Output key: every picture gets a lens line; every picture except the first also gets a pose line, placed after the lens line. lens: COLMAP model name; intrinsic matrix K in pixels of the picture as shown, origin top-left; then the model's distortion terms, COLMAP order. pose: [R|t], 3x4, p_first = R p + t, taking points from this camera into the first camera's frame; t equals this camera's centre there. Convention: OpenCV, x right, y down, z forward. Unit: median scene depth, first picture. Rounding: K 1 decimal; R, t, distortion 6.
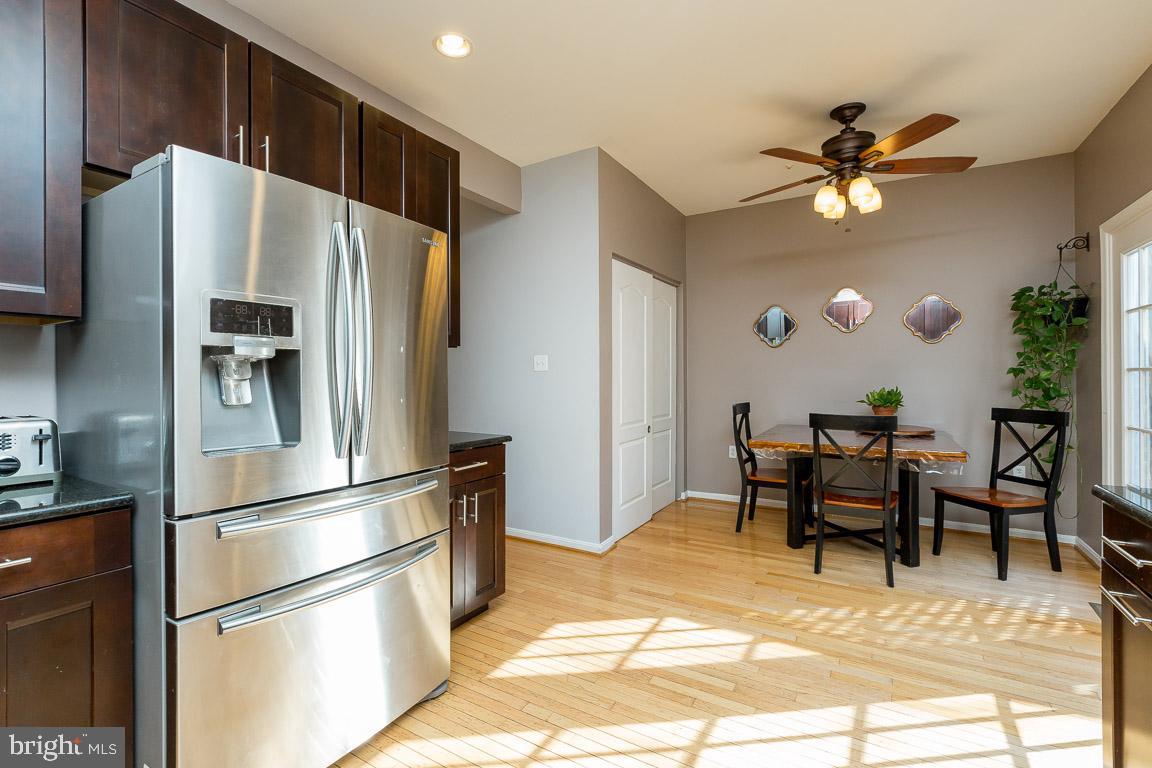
lens RADIAL K [[507.1, 0, 576.8], [0, 507.1, 376.2], [0, 0, 1]] dist [0.006716, -0.000413]
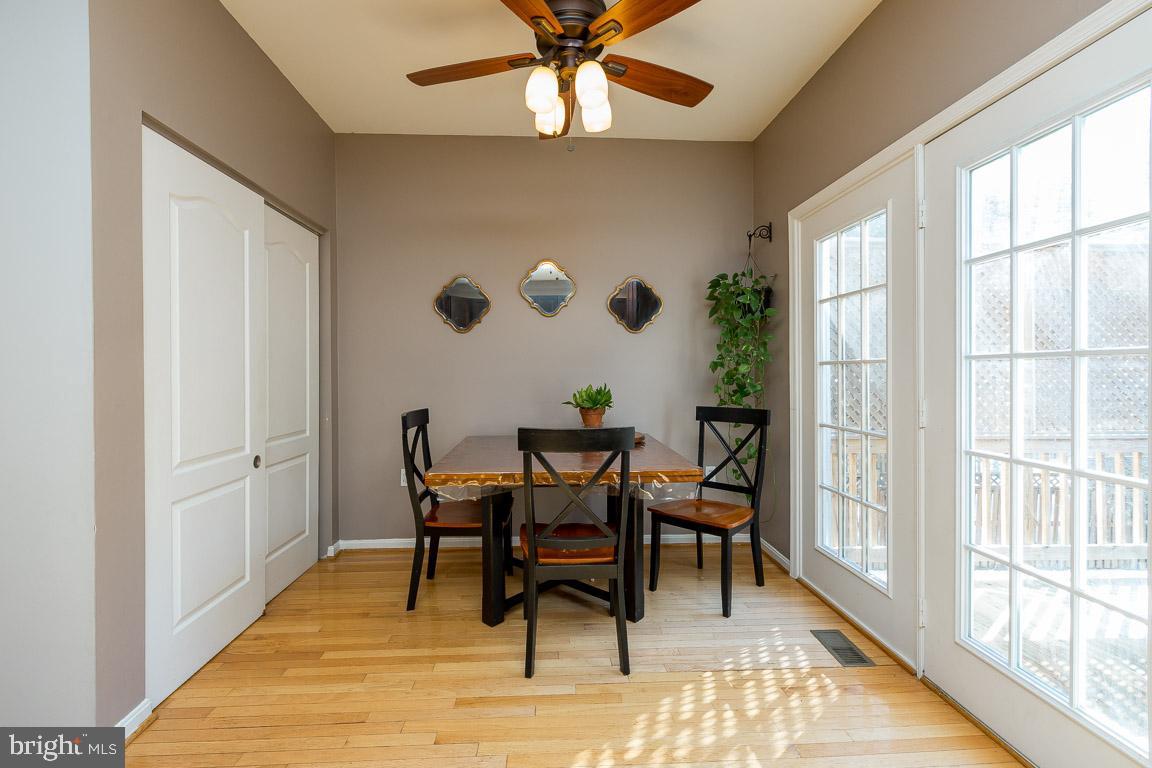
lens RADIAL K [[507.1, 0, 574.3], [0, 507.1, 376.9], [0, 0, 1]] dist [0.006716, -0.000413]
pose [[0.826942, -0.004598, 0.562269, 0.147825], [0.001002, 0.999977, 0.006704, 0.004596], [-0.562286, -0.004980, 0.826928, 0.401899]]
